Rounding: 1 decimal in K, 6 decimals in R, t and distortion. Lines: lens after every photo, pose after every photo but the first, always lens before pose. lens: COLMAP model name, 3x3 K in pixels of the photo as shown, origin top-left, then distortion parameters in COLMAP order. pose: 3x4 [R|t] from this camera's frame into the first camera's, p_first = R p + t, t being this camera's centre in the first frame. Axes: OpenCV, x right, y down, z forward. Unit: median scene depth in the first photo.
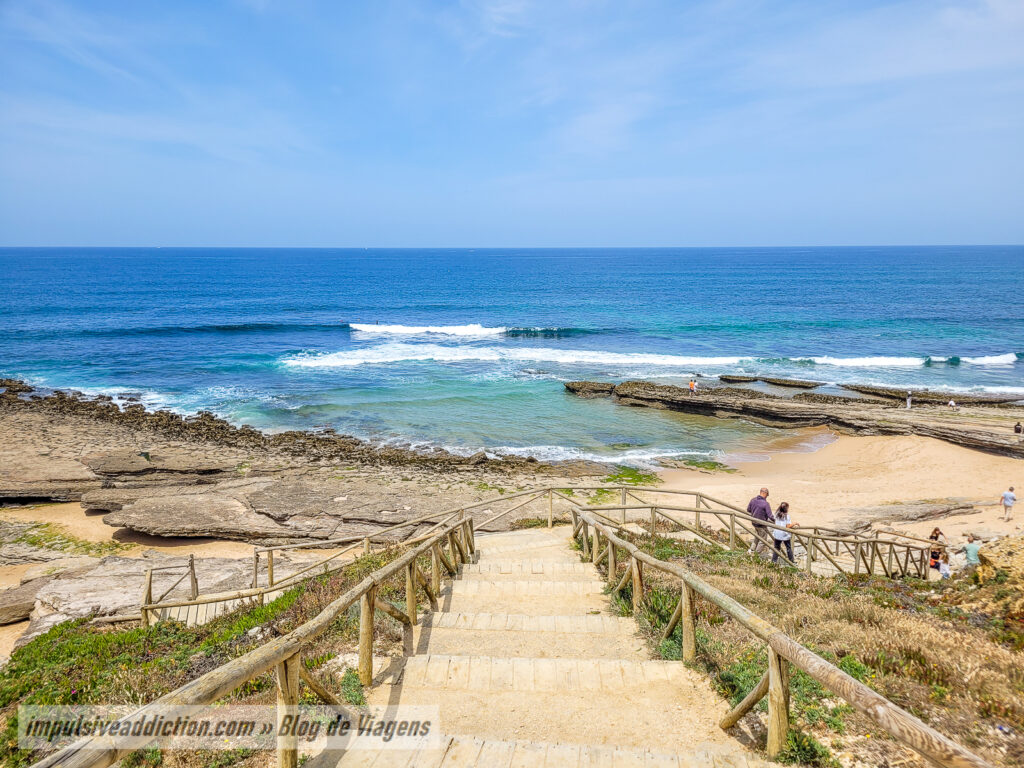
lens RADIAL K [[753.1, 0, 514.7], [0, 753.1, 377.0], [0, 0, 1]] dist [0.033760, -0.026586]
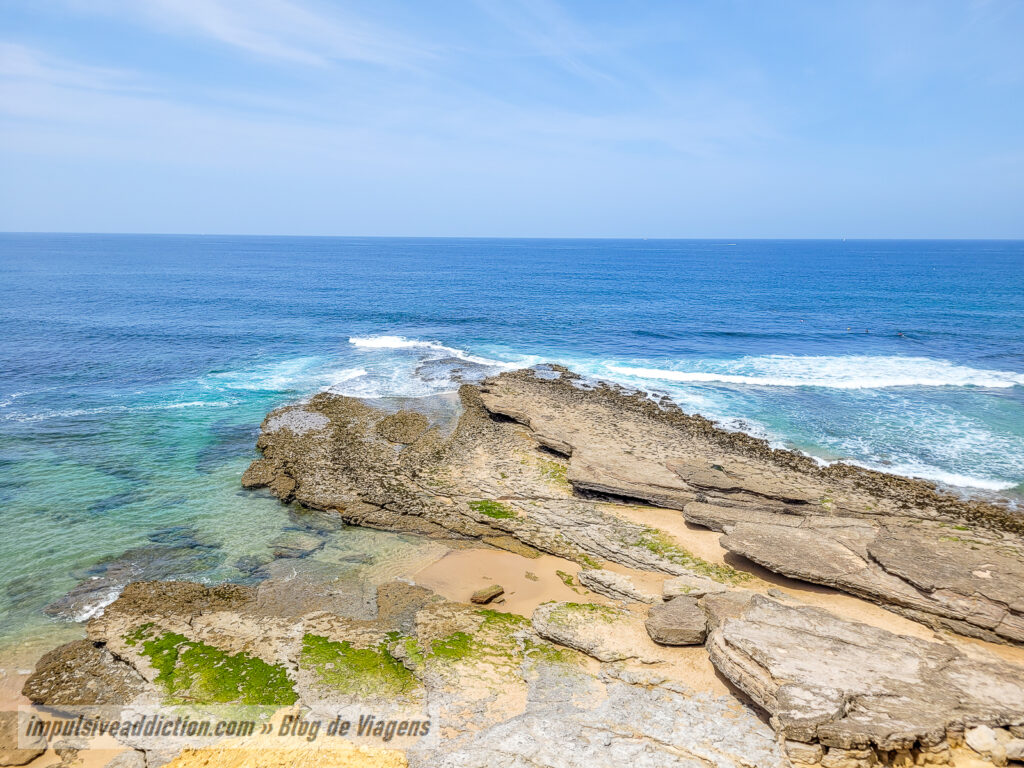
lens RADIAL K [[753.1, 0, 516.9], [0, 753.1, 388.5], [0, 0, 1]] dist [0.033760, -0.026586]
pose [[0.850115, 0.119583, -0.512839, -0.230590], [-0.104935, 0.992812, 0.057557, -0.032218], [0.516036, 0.004885, 0.856553, 0.015516]]
